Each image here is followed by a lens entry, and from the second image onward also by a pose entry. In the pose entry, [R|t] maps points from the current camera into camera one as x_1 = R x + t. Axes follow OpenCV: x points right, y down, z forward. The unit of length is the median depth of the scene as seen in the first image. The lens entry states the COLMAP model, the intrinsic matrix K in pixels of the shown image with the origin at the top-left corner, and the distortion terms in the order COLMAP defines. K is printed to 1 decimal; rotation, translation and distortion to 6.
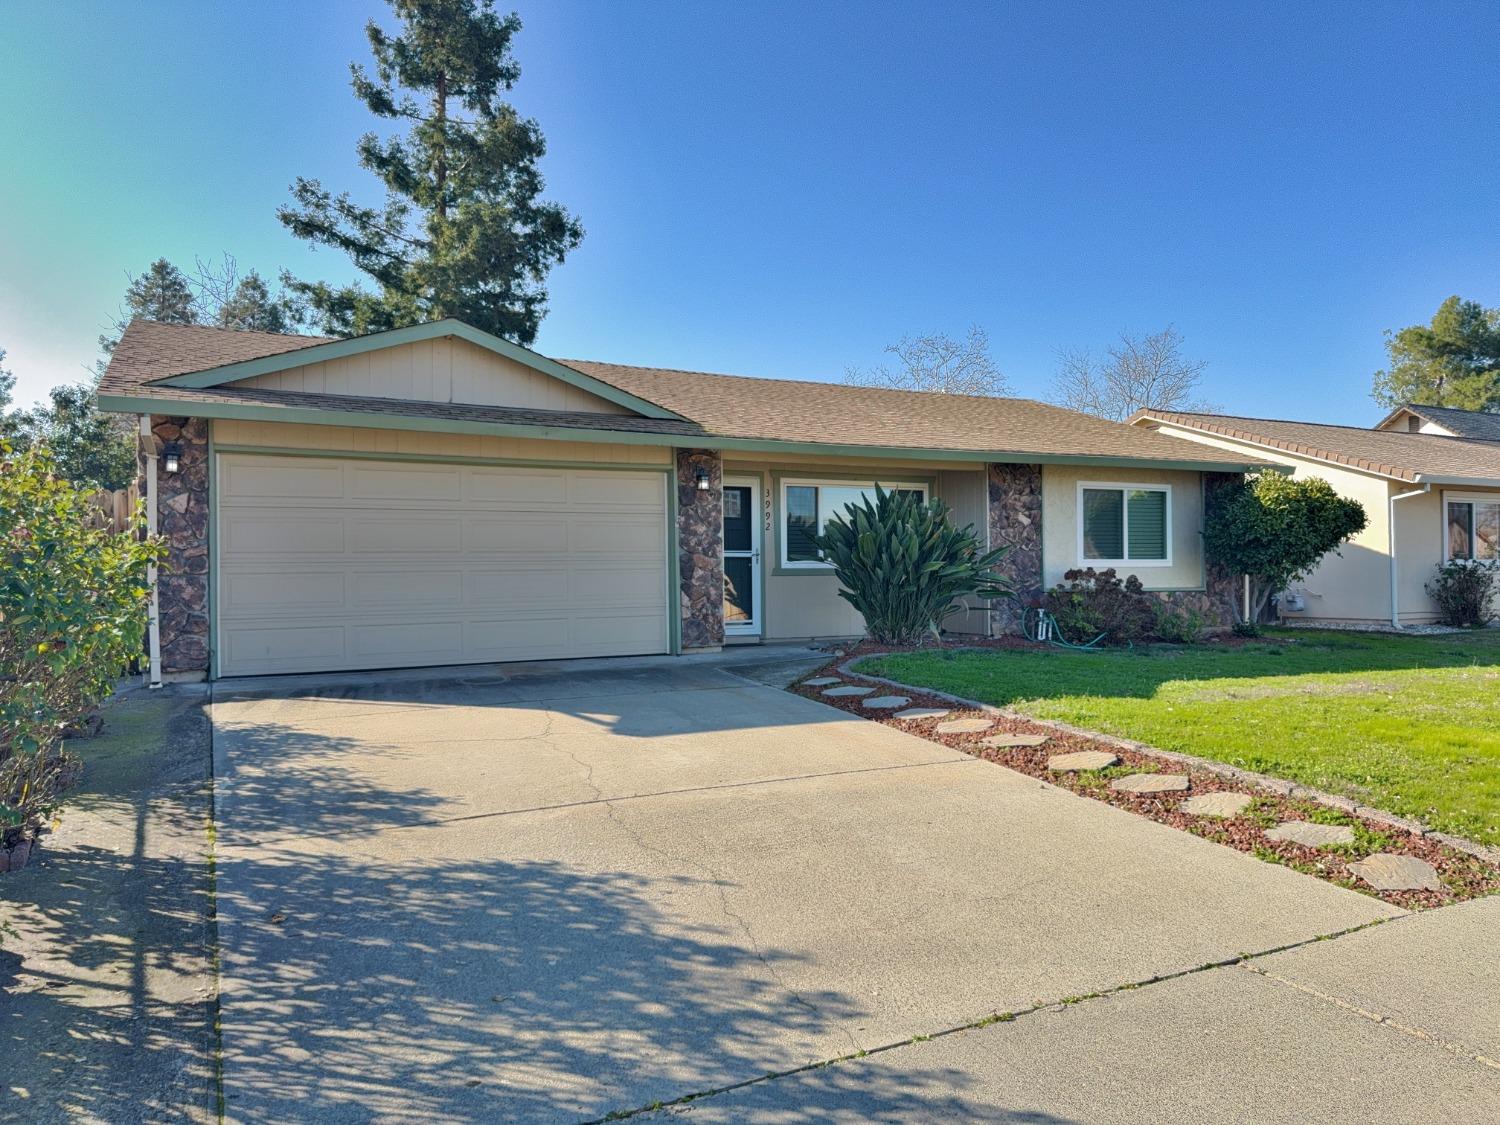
lens RADIAL K [[1047.3, 0, 750.7], [0, 1047.3, 566.3], [0, 0, 1]] dist [0.029645, -0.014895]
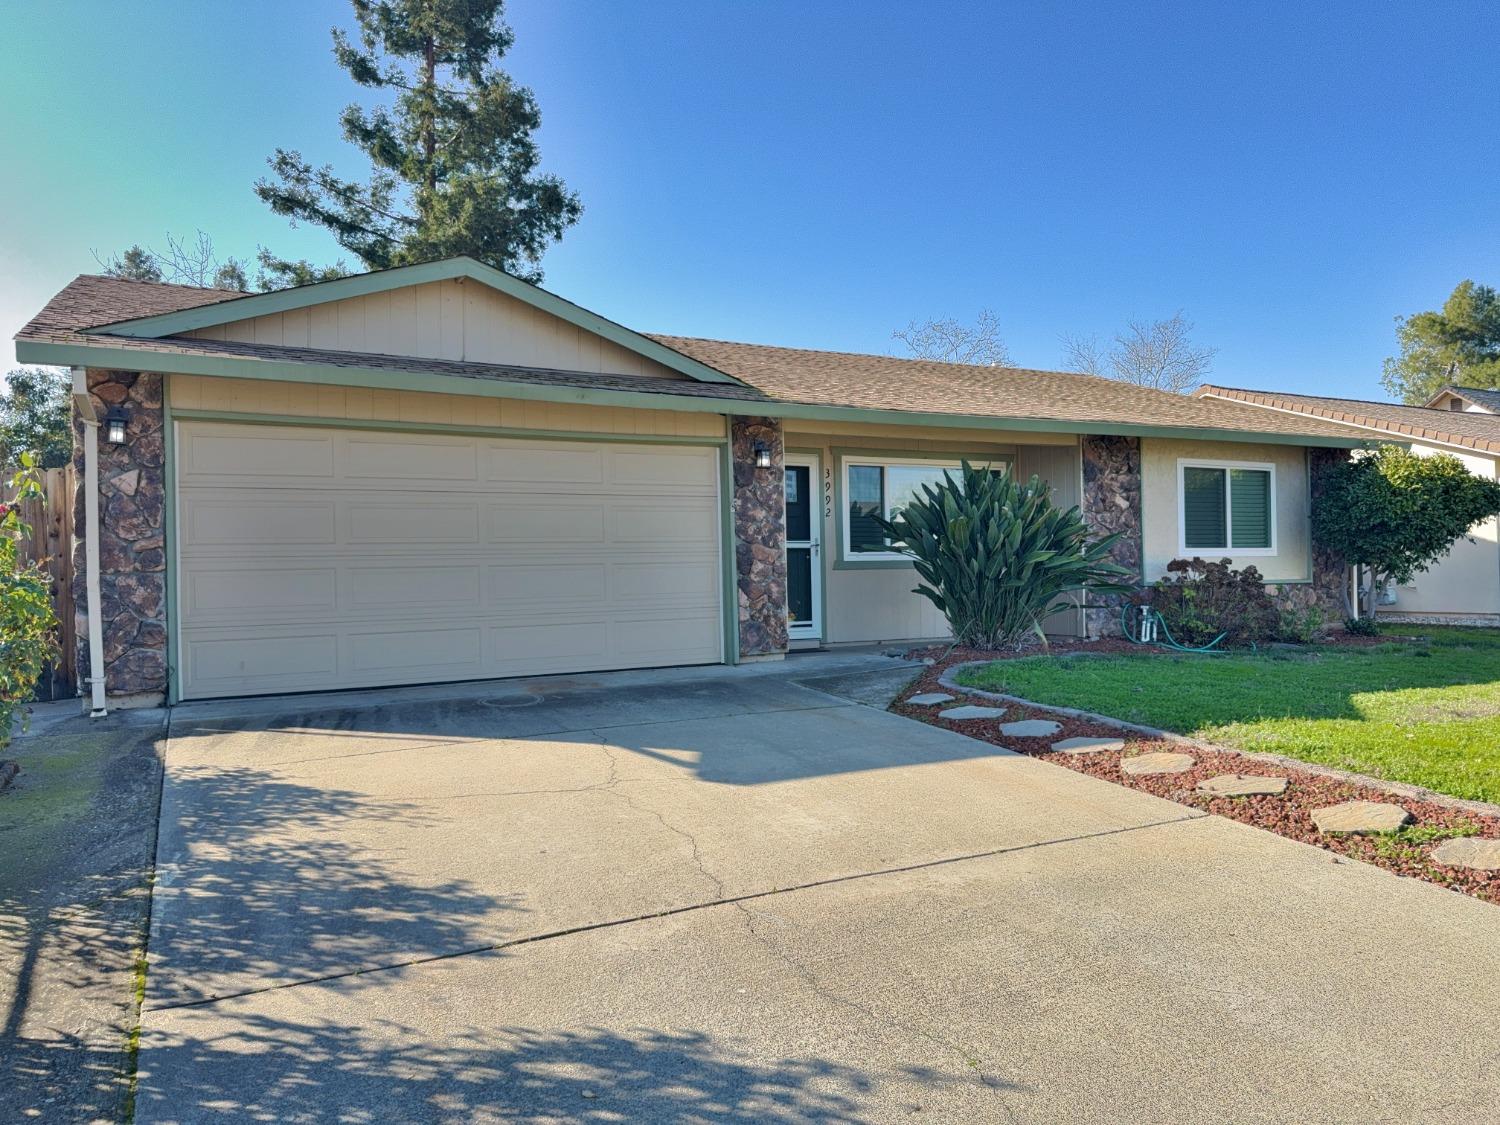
lens RADIAL K [[1047.3, 0, 748.8], [0, 1047.3, 563.1], [0, 0, 1]] dist [0.029645, -0.014895]
pose [[0.999900, -0.007438, 0.012026, -0.077038], [0.007431, 0.999972, 0.000601, 0.003404], [-0.012031, -0.000512, 0.999927, 0.183250]]
